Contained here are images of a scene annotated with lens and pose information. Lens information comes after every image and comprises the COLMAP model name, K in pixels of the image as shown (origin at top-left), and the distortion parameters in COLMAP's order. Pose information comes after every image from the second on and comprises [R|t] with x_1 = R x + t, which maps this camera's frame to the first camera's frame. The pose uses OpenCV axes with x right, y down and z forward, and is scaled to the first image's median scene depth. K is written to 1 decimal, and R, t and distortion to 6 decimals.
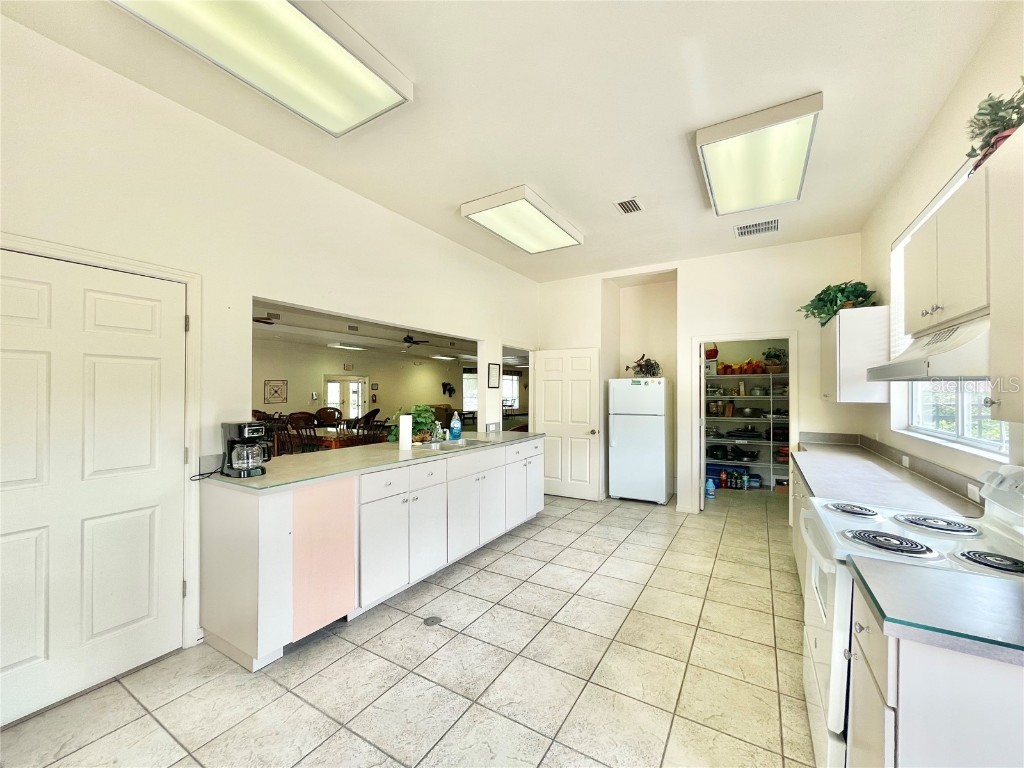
lens RADIAL K [[410.5, 0, 507.7], [0, 410.5, 390.5], [0, 0, 1]] dist [-0.001622, 0.000198]
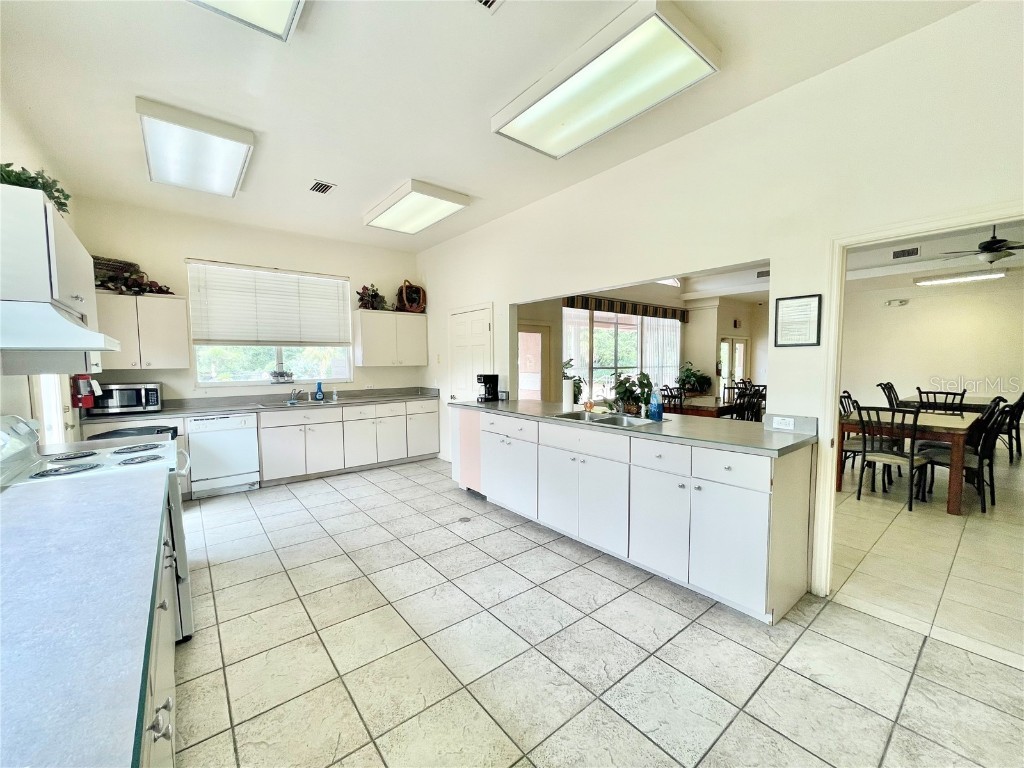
lens RADIAL K [[410.5, 0, 508.4], [0, 410.5, 389.6], [0, 0, 1]] dist [-0.001622, 0.000198]
pose [[-0.333258, 0.067119, -0.940444, 0.665595], [0.008514, 0.997636, 0.068184, 0.011592], [0.942797, 0.014715, -0.333041, 1.000063]]
